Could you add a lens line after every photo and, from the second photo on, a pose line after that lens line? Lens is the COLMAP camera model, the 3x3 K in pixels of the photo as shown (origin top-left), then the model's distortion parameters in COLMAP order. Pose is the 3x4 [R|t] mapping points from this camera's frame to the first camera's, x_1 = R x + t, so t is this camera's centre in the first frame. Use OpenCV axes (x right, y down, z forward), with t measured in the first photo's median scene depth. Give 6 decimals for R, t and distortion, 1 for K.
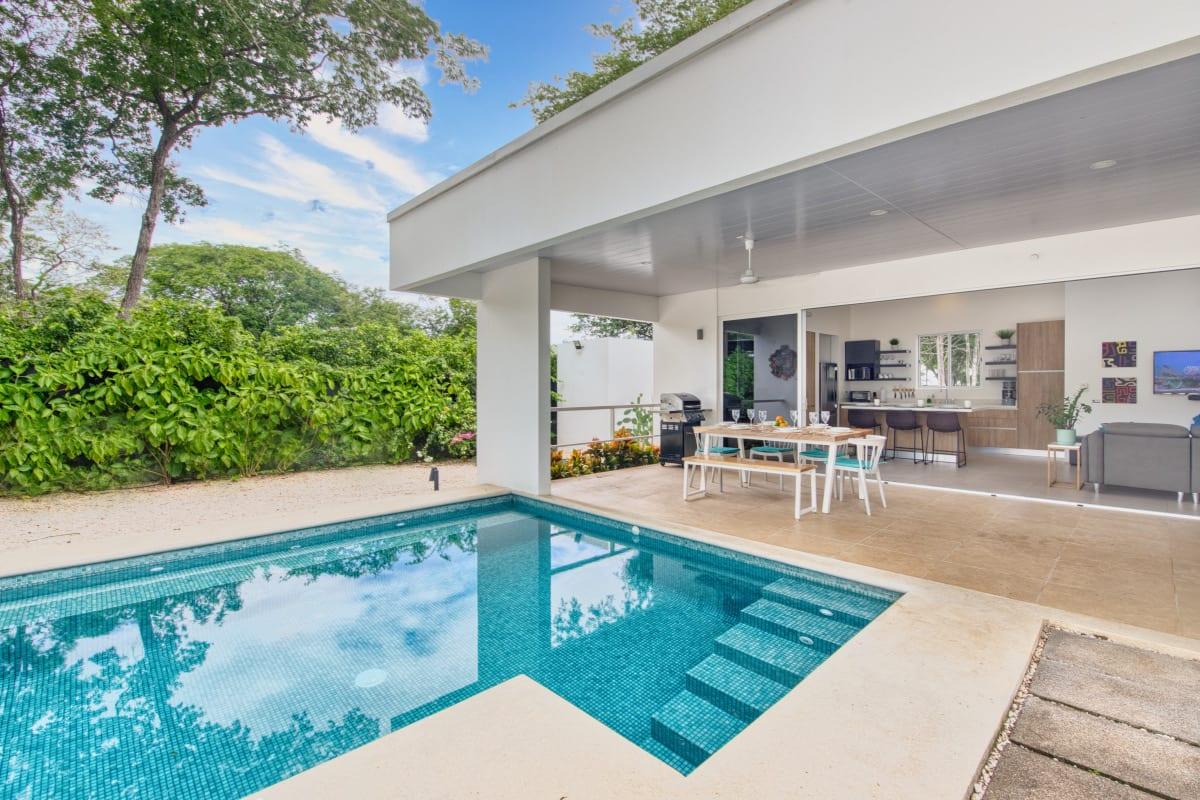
lens RADIAL K [[535.5, 0, 610.4], [0, 535.5, 388.0], [0, 0, 1]] dist [-0.012487, -0.001934]
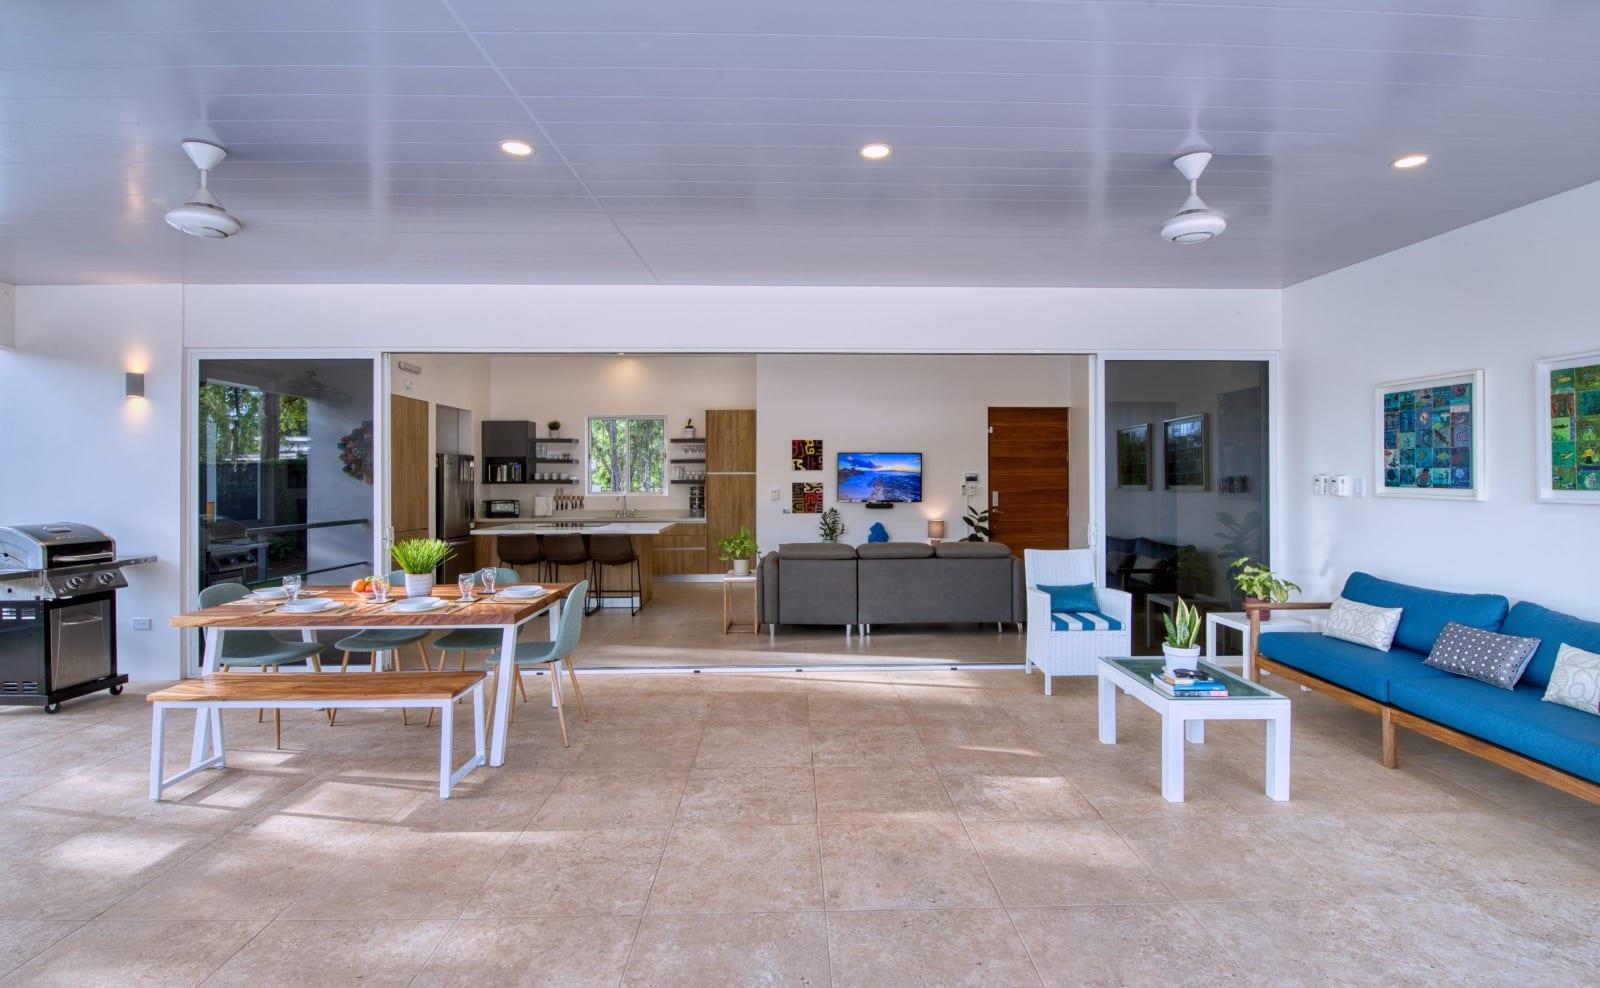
lens RADIAL K [[720.6, 0, 793.2], [0, 720.6, 484.9], [0, 0, 1]] dist [-0.014791, 0.000858]
pose [[0.700386, -0.002963, 0.713758, 0.132753], [0.002193, 0.999996, 0.002000, -0.018400], [-0.713761, 0.000165, 0.700389, 0.215519]]
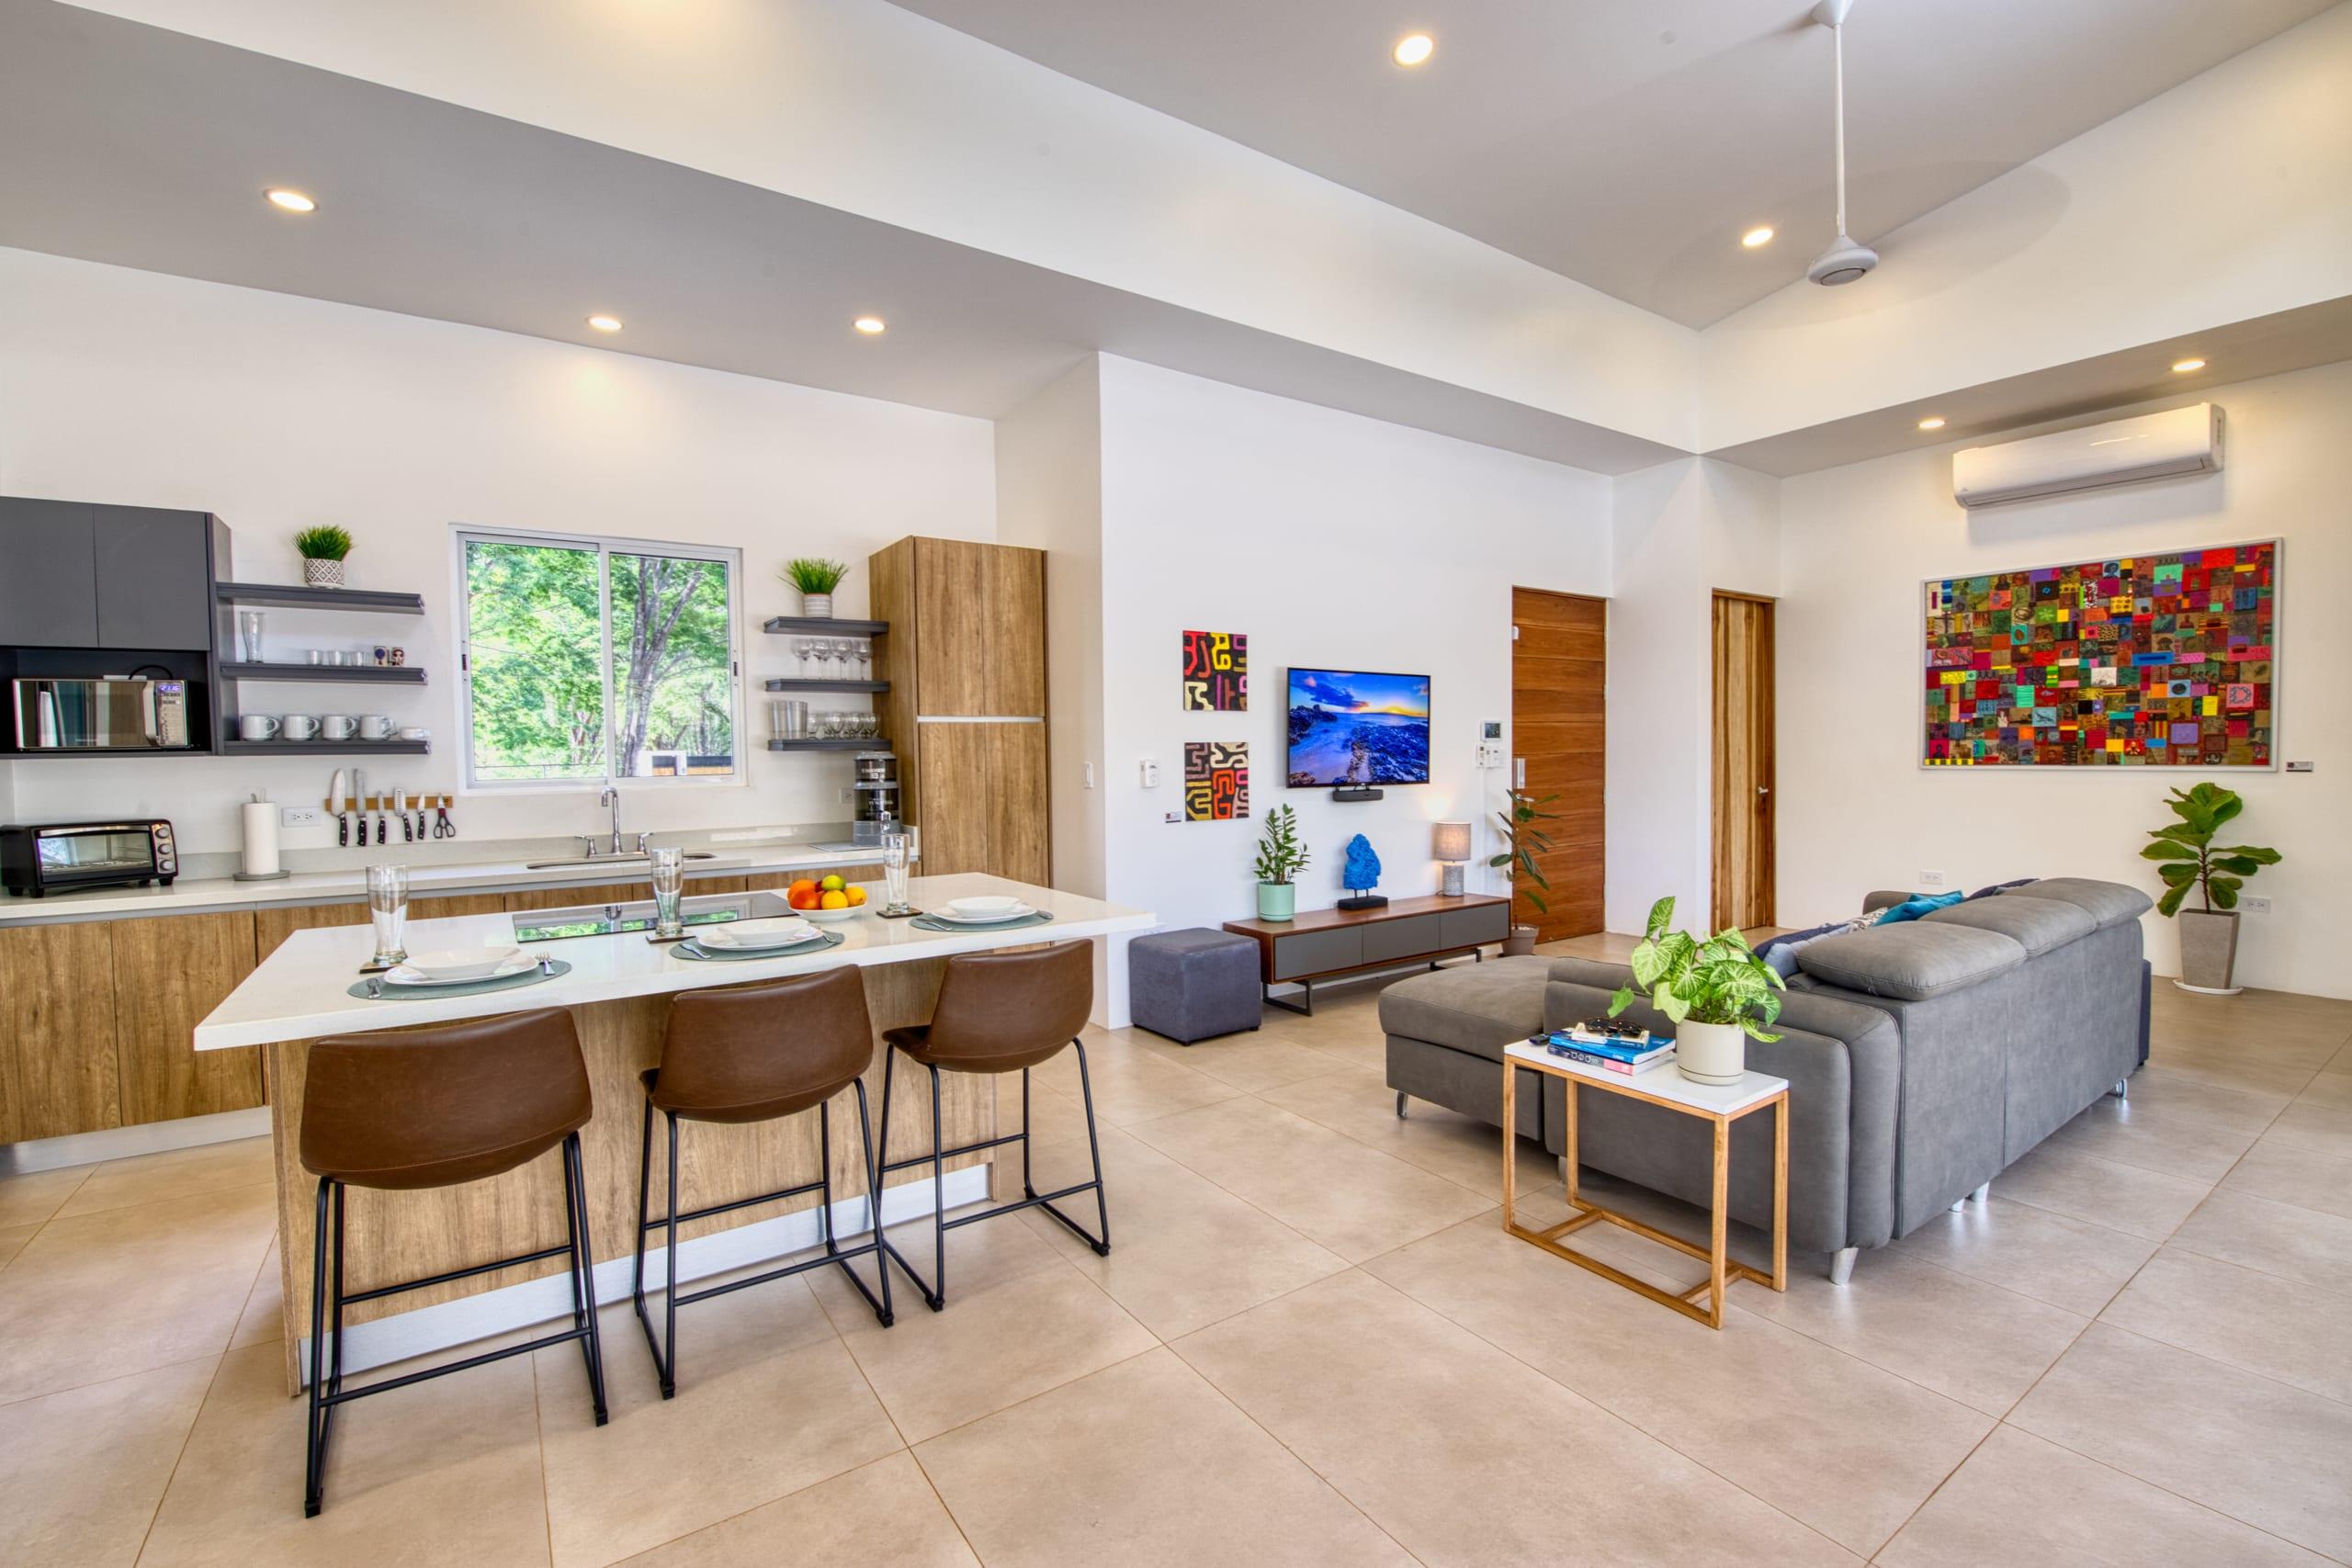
lens RADIAL K [[1049.5, 0, 1215.3], [0, 1049.5, 774.2], [0, 0, 1]] dist [-0.012487, -0.001934]
pose [[0.179774, -0.024947, 0.983392, 0.317662], [0.014688, 0.999635, 0.022674, -0.014493], [-0.983598, 0.010368, 0.180075, 0.870664]]
